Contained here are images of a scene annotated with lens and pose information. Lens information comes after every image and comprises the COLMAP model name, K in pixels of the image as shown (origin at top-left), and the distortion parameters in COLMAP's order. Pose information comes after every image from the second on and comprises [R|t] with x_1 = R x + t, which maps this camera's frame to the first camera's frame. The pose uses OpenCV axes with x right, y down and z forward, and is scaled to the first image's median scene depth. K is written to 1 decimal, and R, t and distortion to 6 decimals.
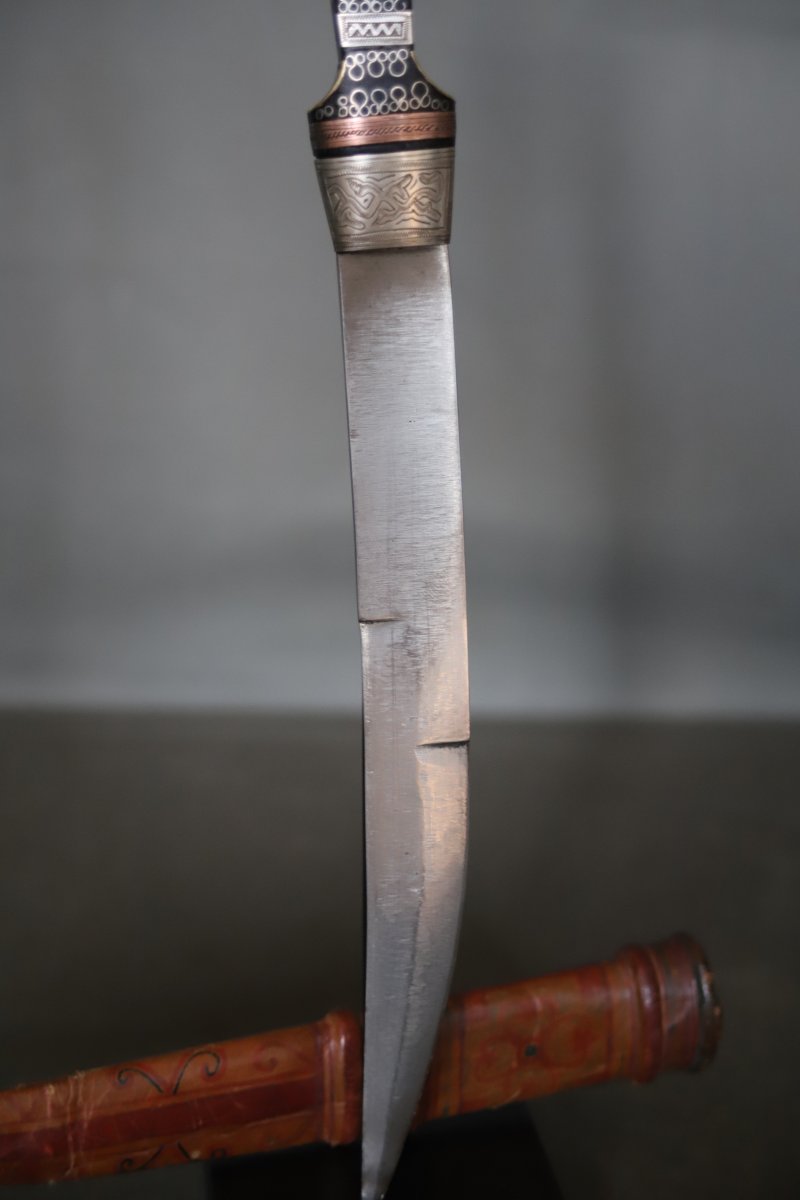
lens RADIAL K [[2035.1, 0, 400.0], [0, 2035.1, 600.0], [0, 0, 1]] dist [0.067548, -0.100807]
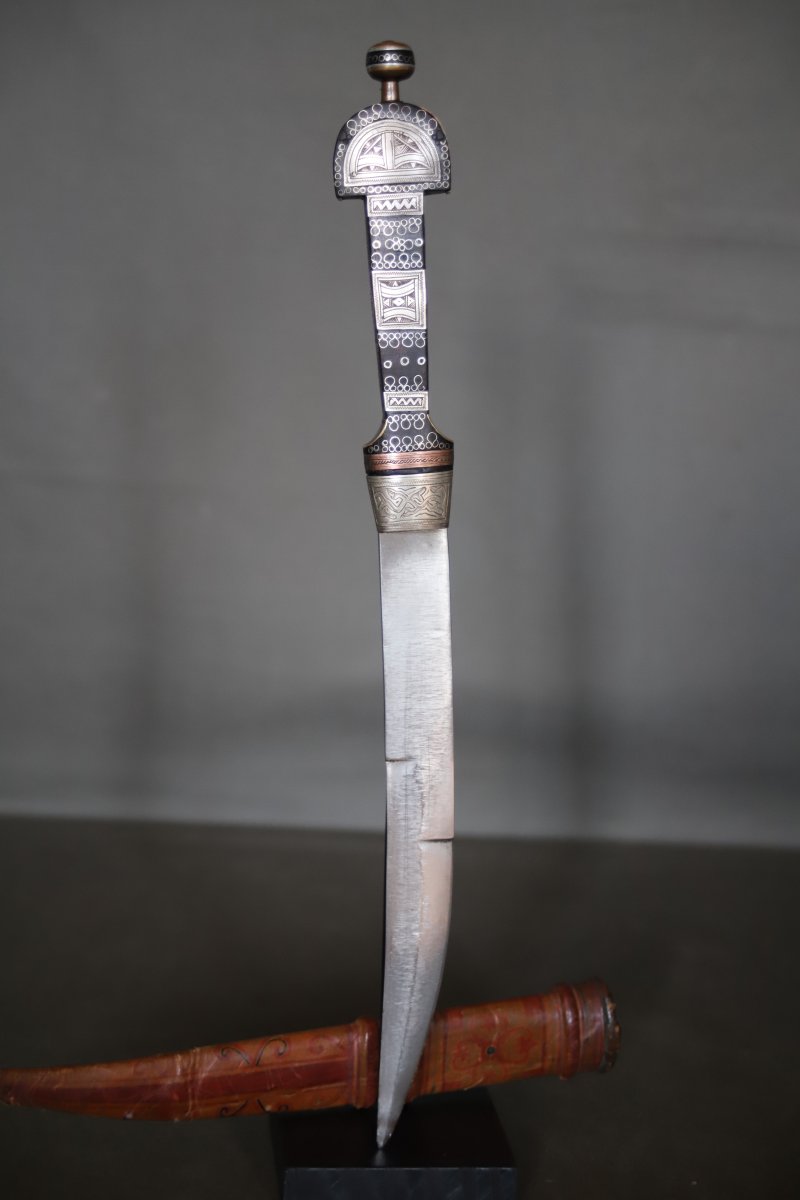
lens RADIAL K [[1951.2, 0, 400.0], [0, 1951.2, 600.0], [0, 0, 1]] dist [0.020782, 0.051532]
pose [[0.999652, 0.025788, -0.005583, -0.003621], [-0.026126, 0.997010, -0.072726, -0.003724], [0.003691, 0.072846, 0.997336, -0.512462]]
